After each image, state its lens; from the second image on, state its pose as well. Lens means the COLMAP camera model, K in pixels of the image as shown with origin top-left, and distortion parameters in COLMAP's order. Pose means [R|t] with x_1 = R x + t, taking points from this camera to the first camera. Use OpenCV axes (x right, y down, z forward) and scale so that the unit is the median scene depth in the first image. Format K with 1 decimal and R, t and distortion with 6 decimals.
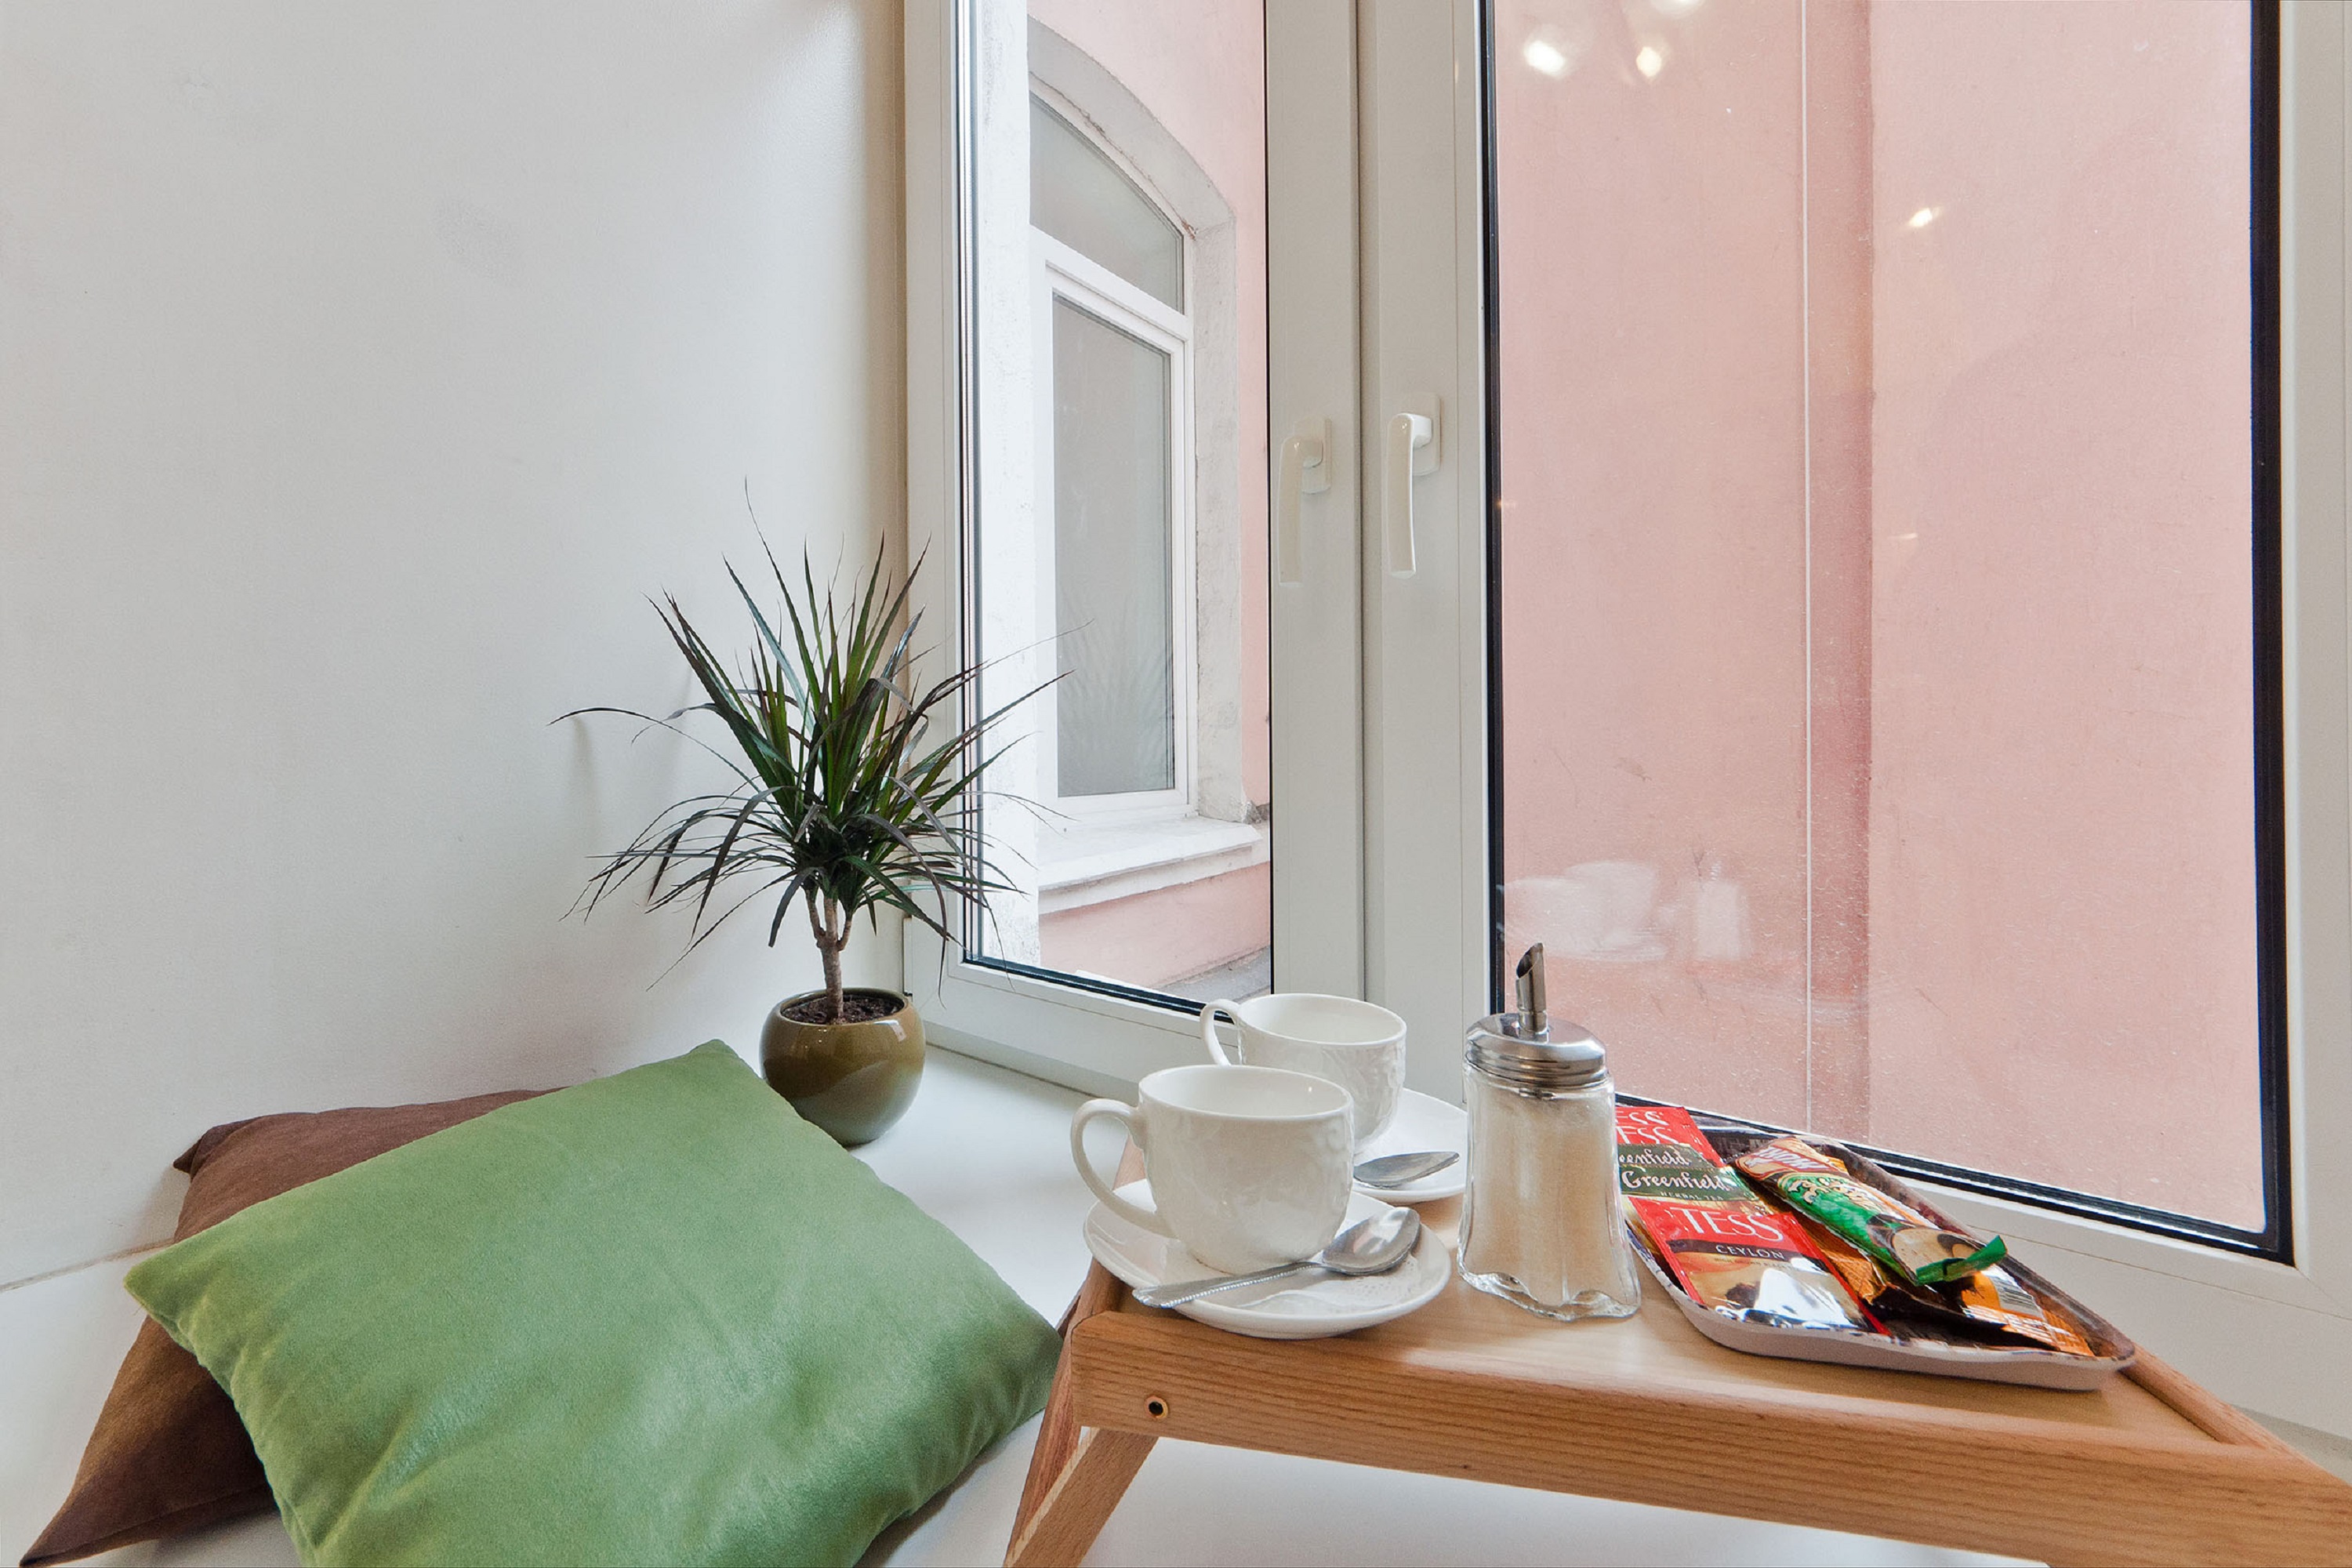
lens RADIAL K [[866.9, 0, 1175.1], [0, 866.9, 652.5], [0, 0, 1]] dist [-0.000973, -0.000051]
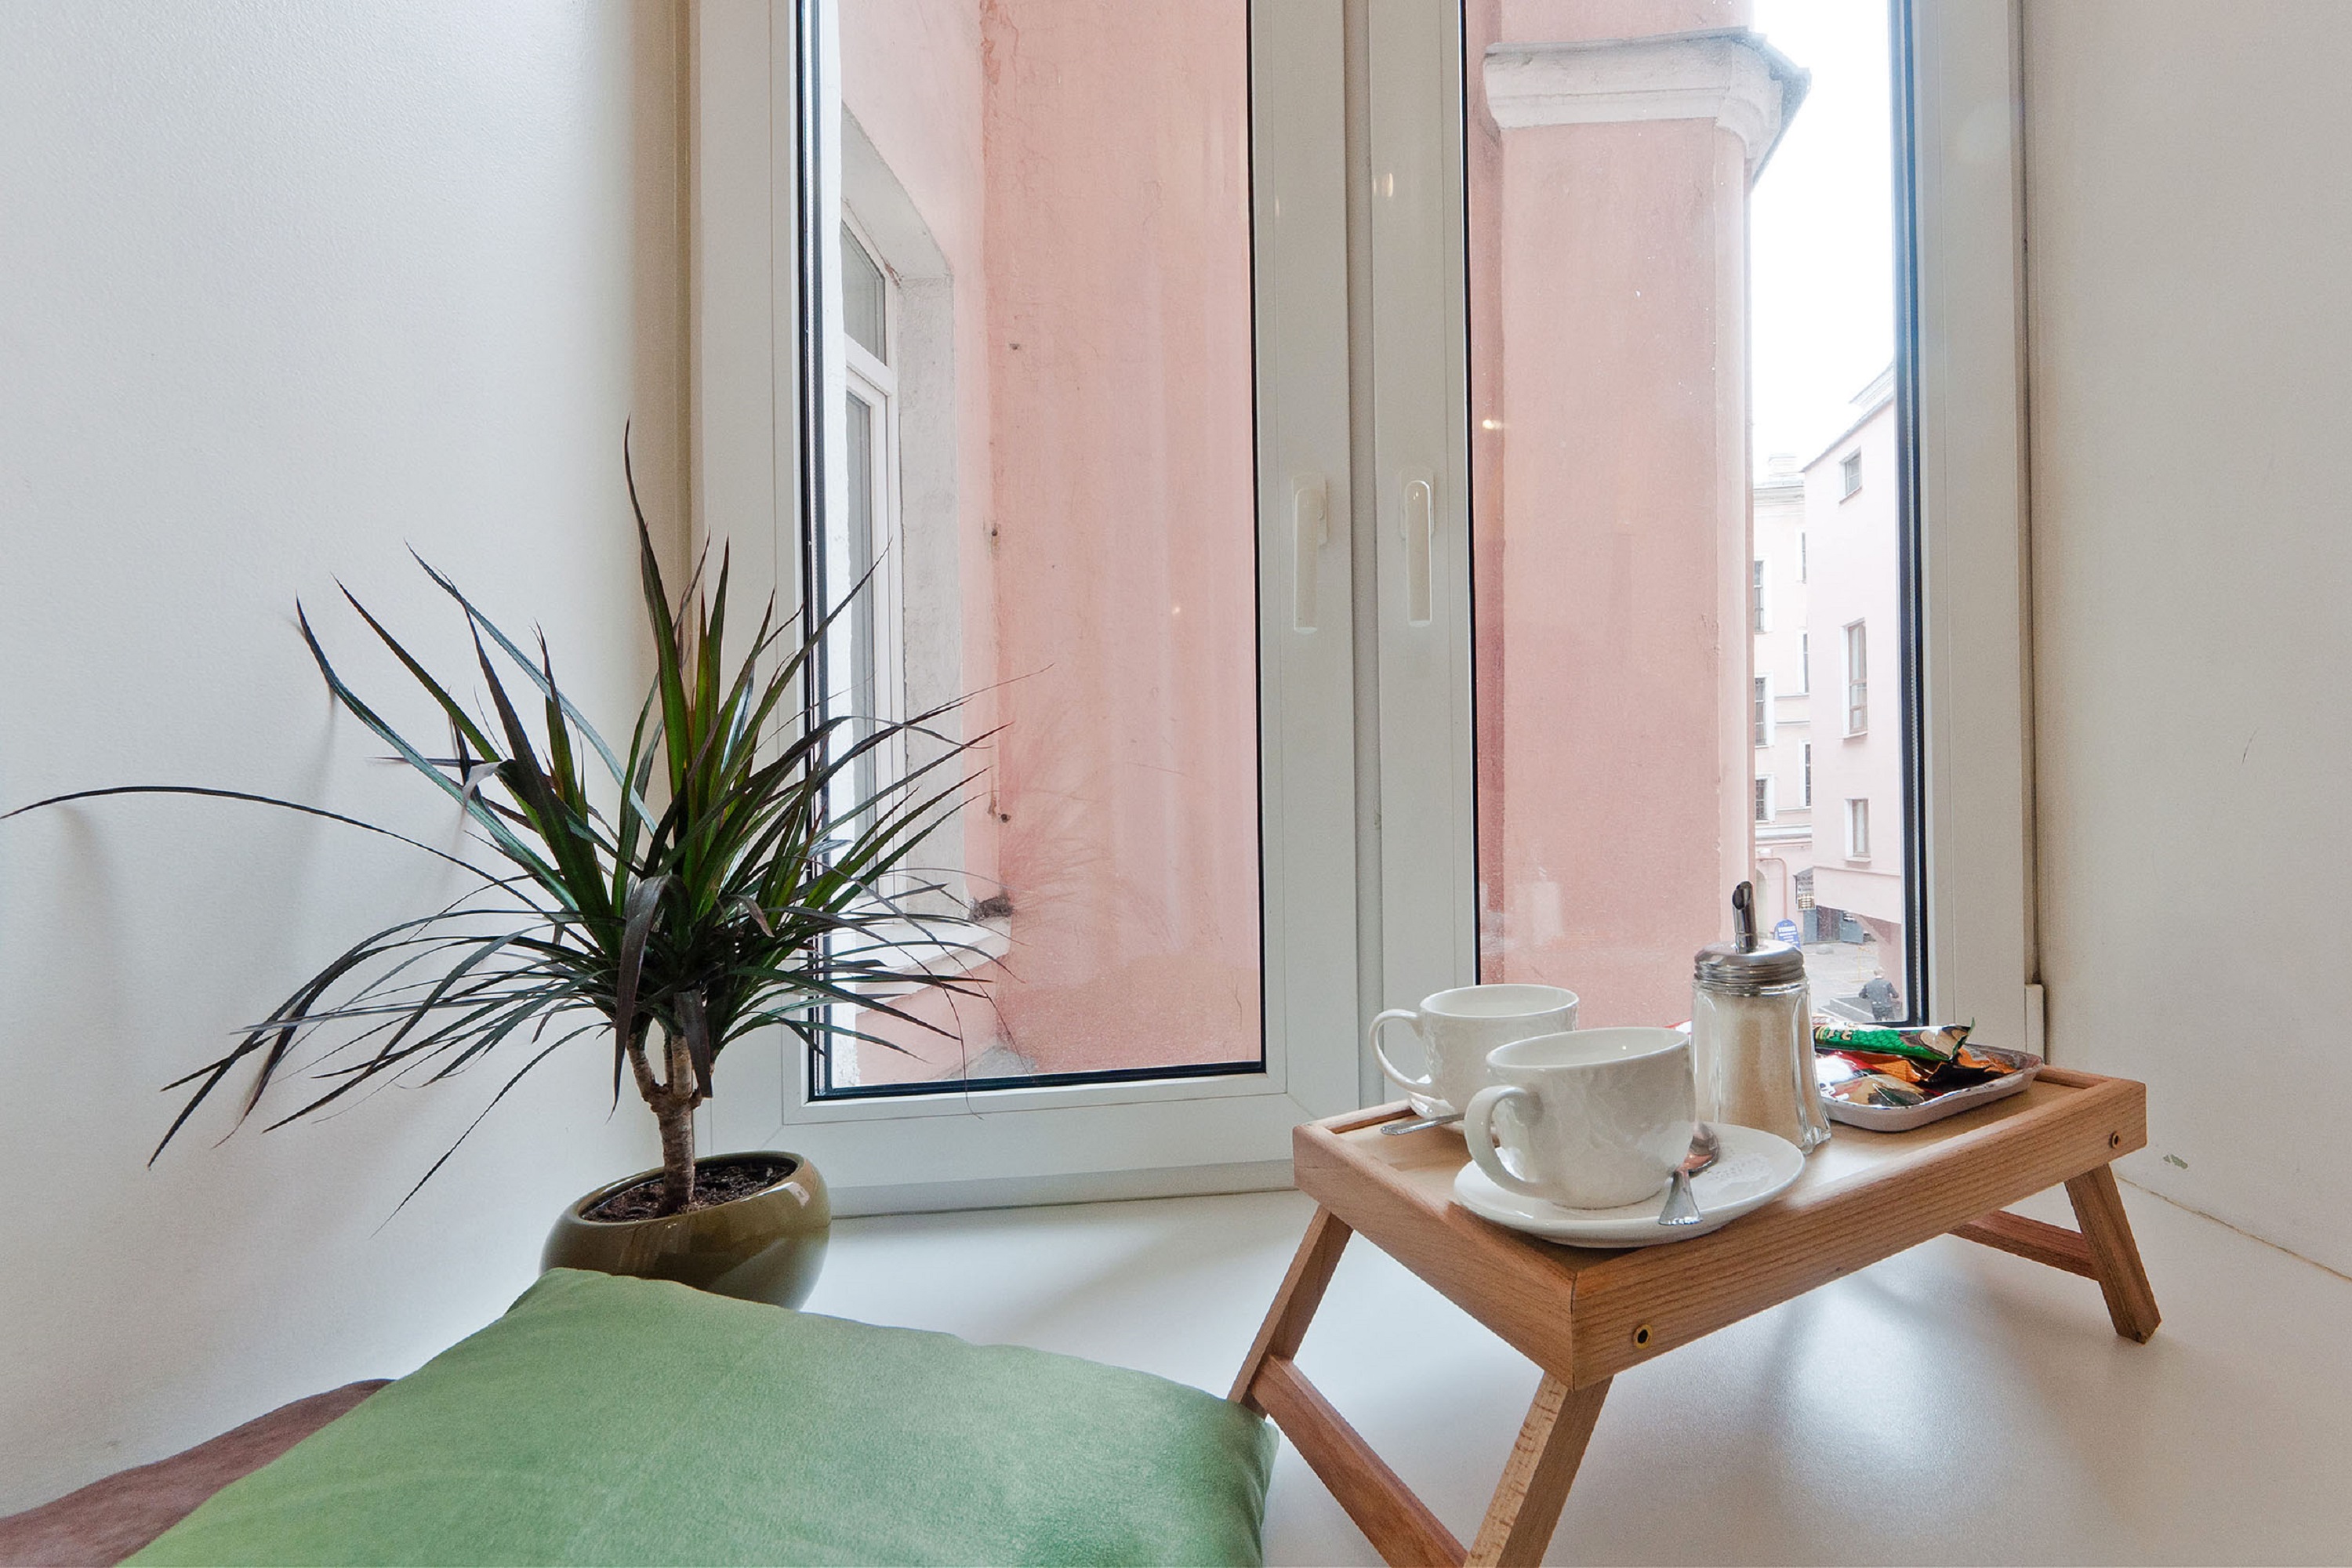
lens RADIAL K [[864.6, 0, 1165.1], [0, 864.6, 768.7], [0, 0, 1]] dist [-0.000979, 0.000172]
pose [[0.832914, -0.008059, 0.553344, -0.453500], [0.015067, 0.999854, -0.008117, 0.072977], [-0.553197, 0.015099, 0.832914, 0.178752]]
